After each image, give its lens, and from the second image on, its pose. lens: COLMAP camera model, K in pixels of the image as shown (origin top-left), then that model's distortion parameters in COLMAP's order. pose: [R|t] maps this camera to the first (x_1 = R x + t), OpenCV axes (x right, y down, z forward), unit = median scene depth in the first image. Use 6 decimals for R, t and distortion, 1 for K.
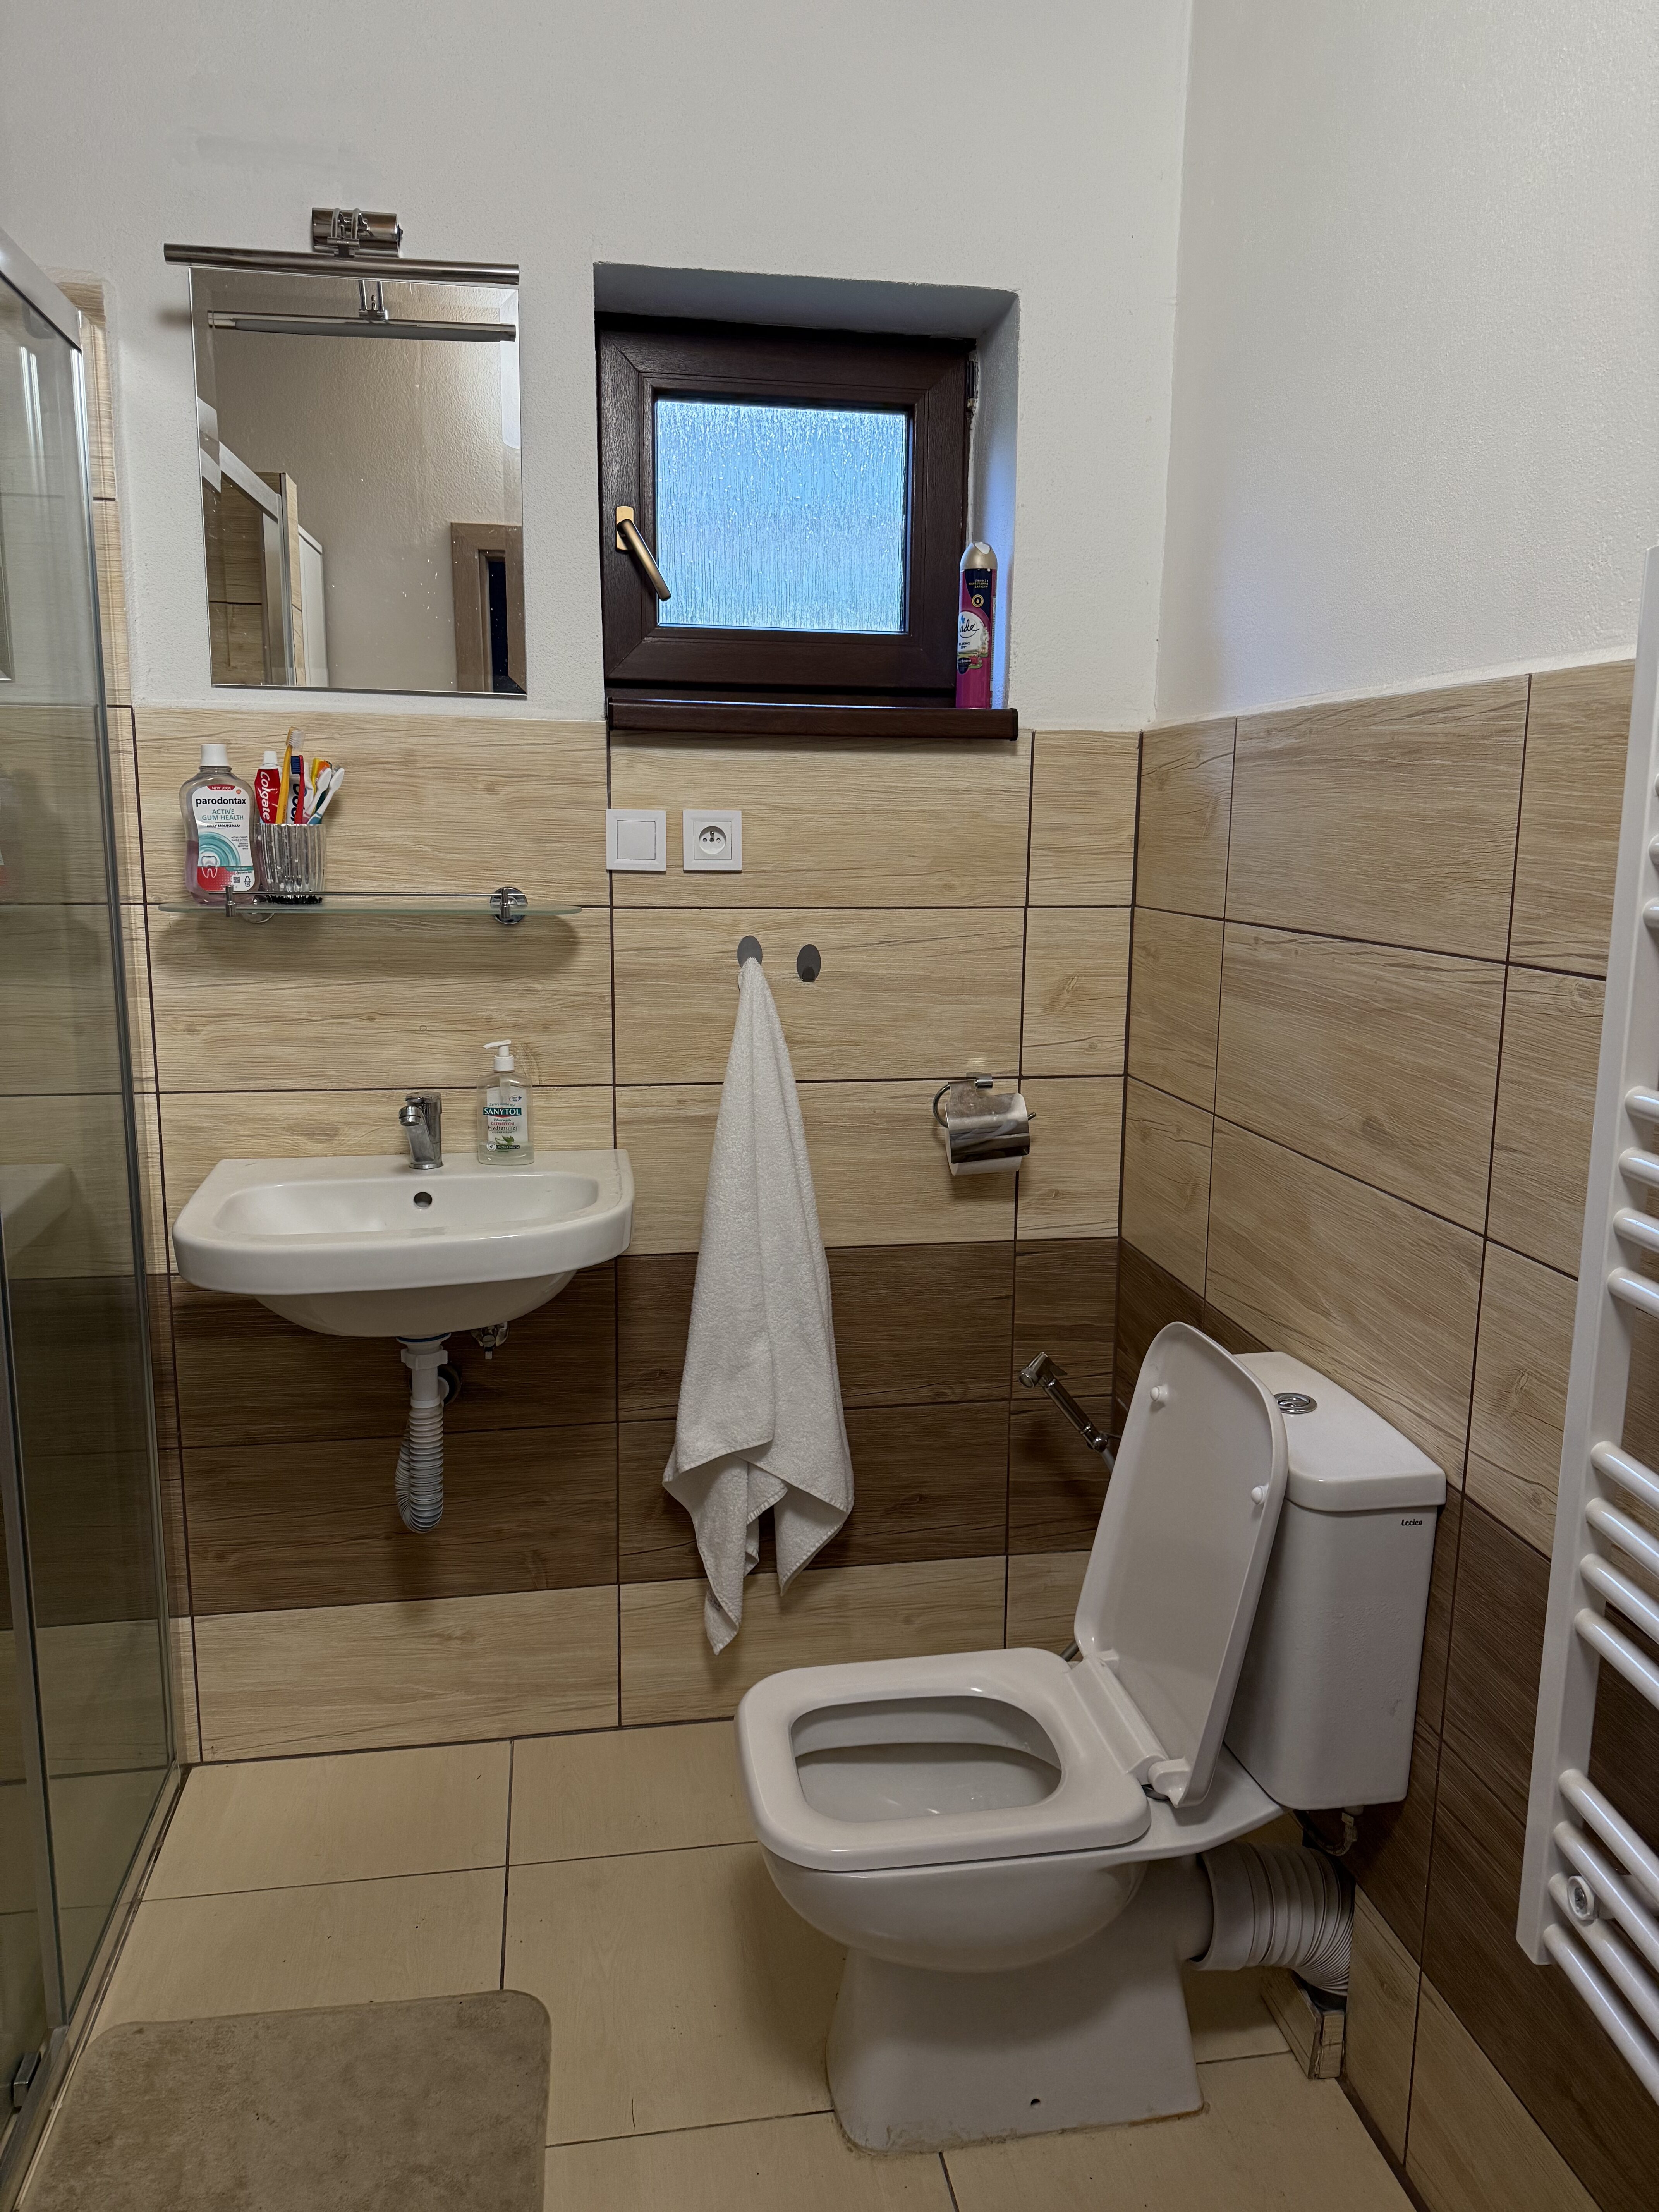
lens RADIAL K [[1565.1, 0, 826.2], [0, 1565.1, 1105.0], [0, 0, 1]] dist [0.062266, -0.075554]
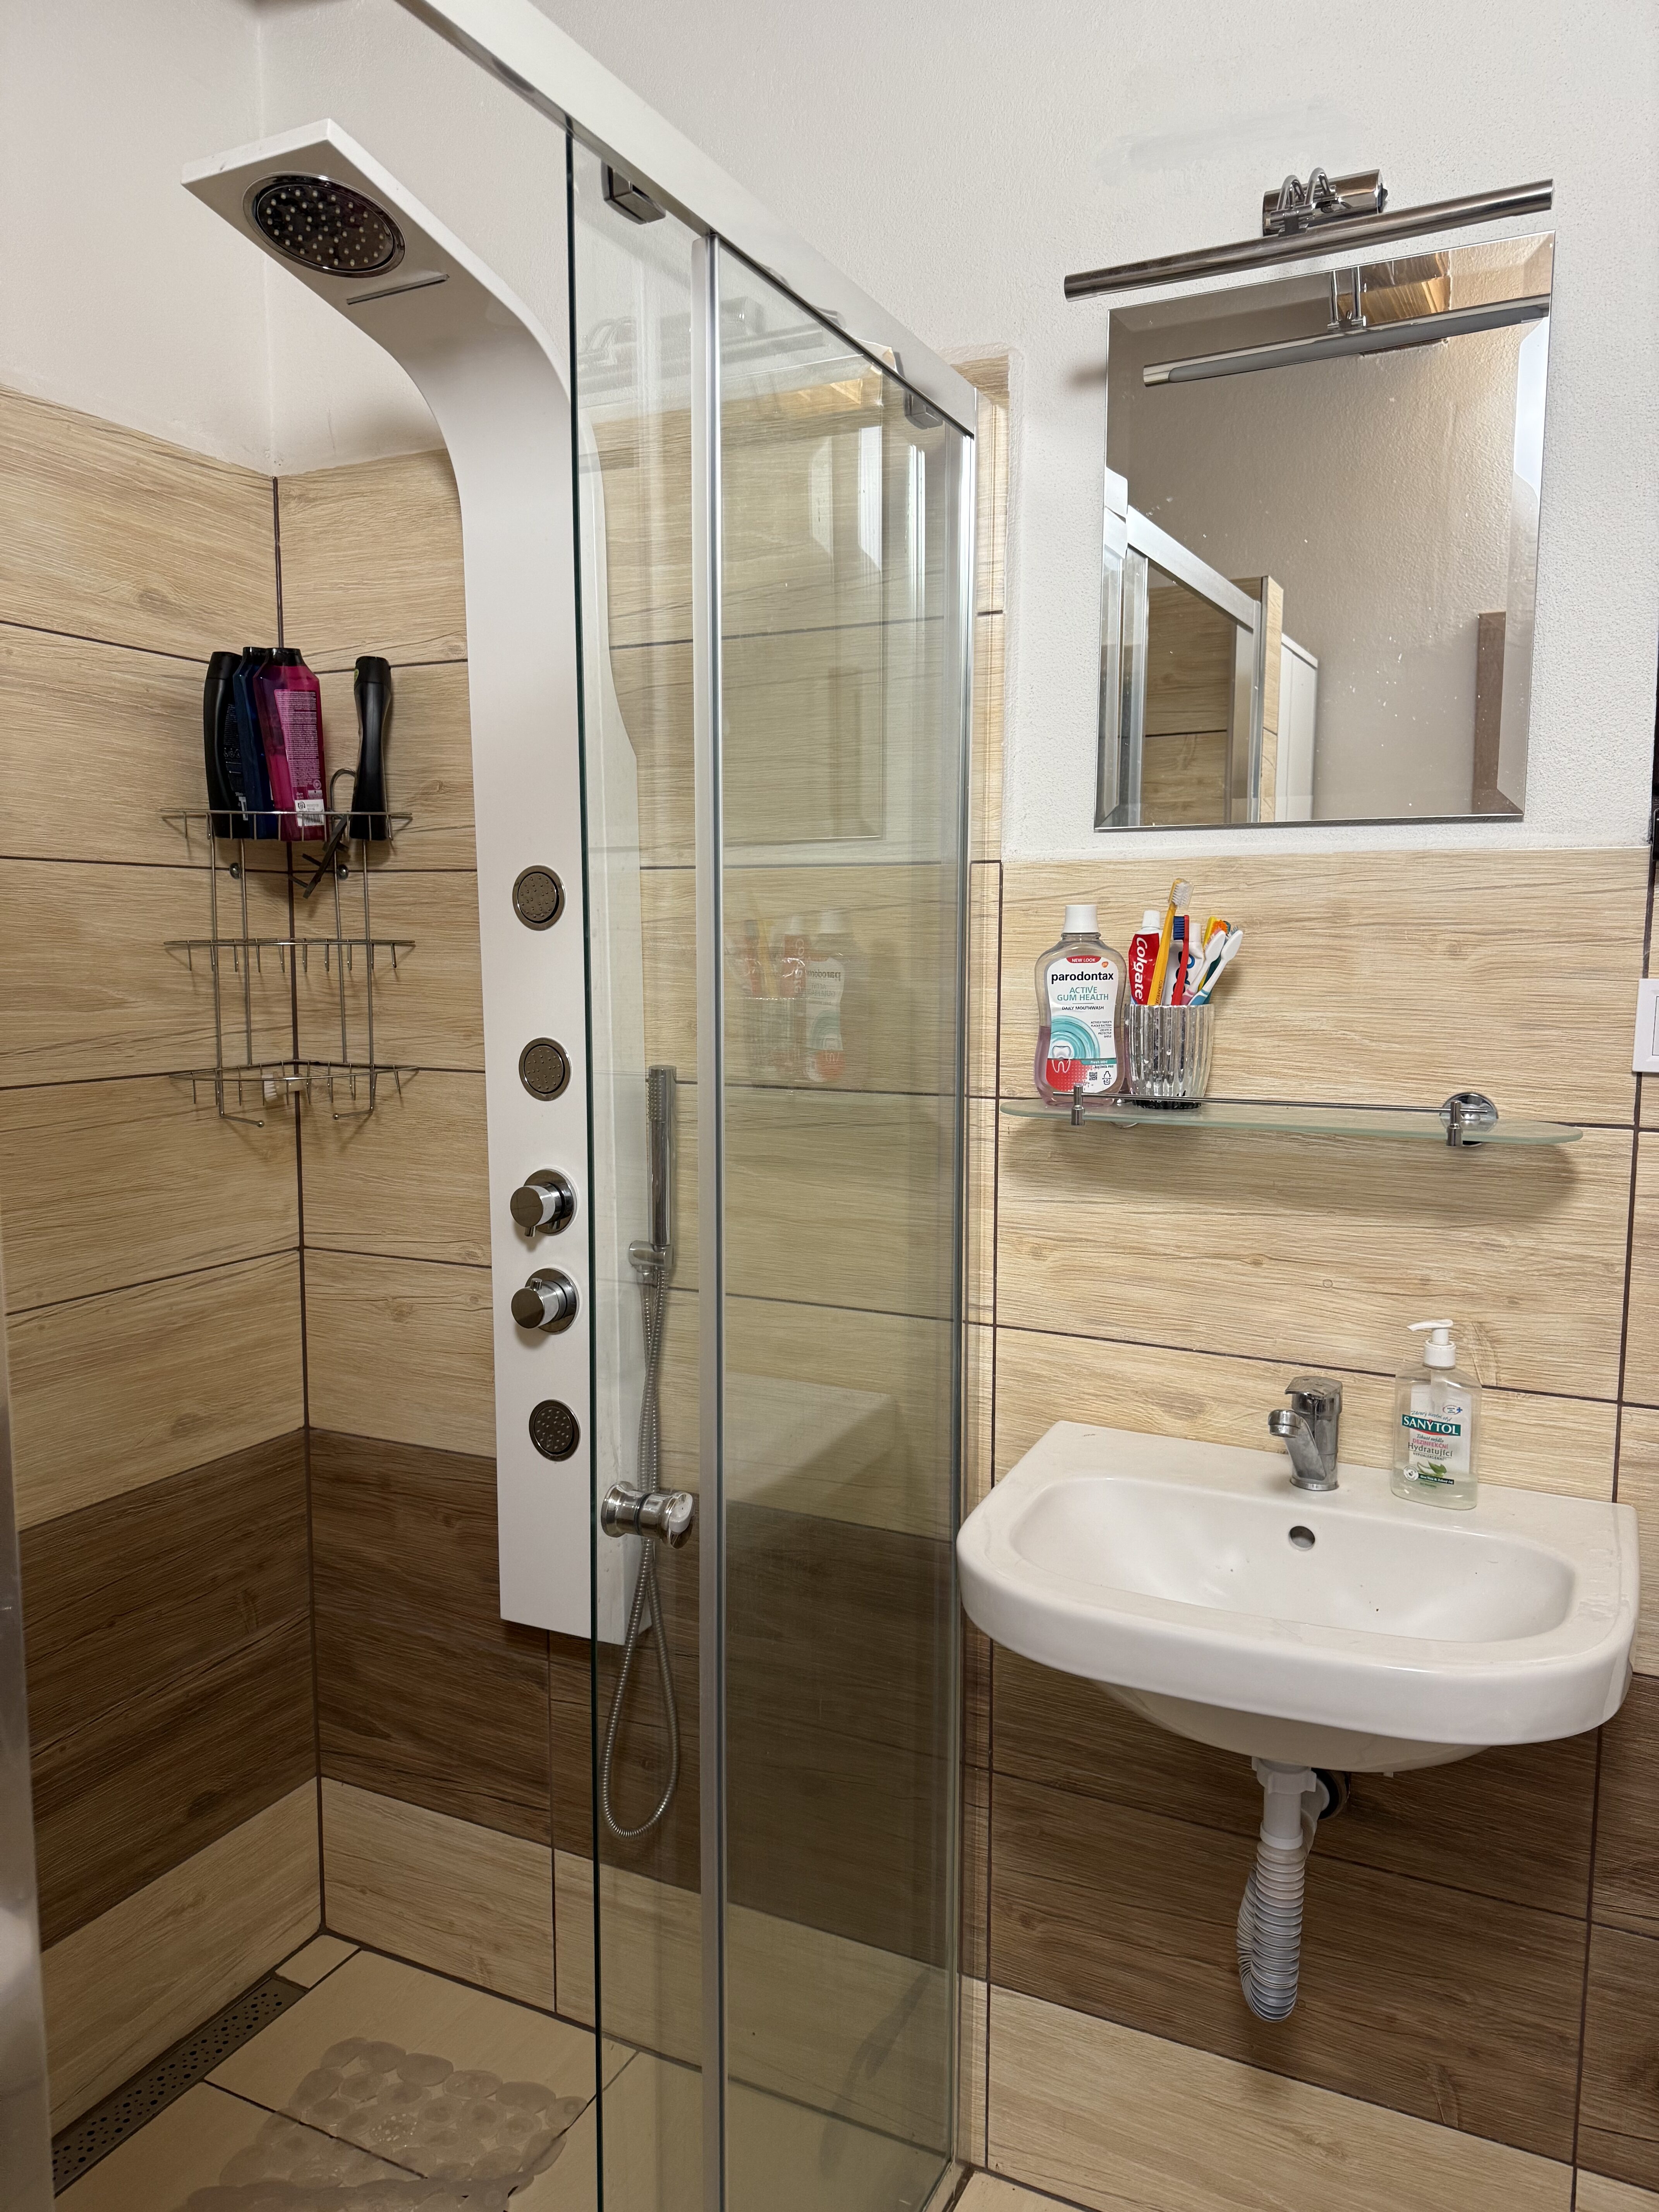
lens RADIAL K [[1565.1, 0, 826.2], [0, 1565.1, 1105.0], [0, 0, 1]] dist [0.062266, -0.075554]
pose [[0.810280, 0.053534, -0.583593, -0.027824], [-0.096878, 0.994354, -0.043295, -0.077810], [0.577980, 0.091619, 0.810891, 0.283488]]
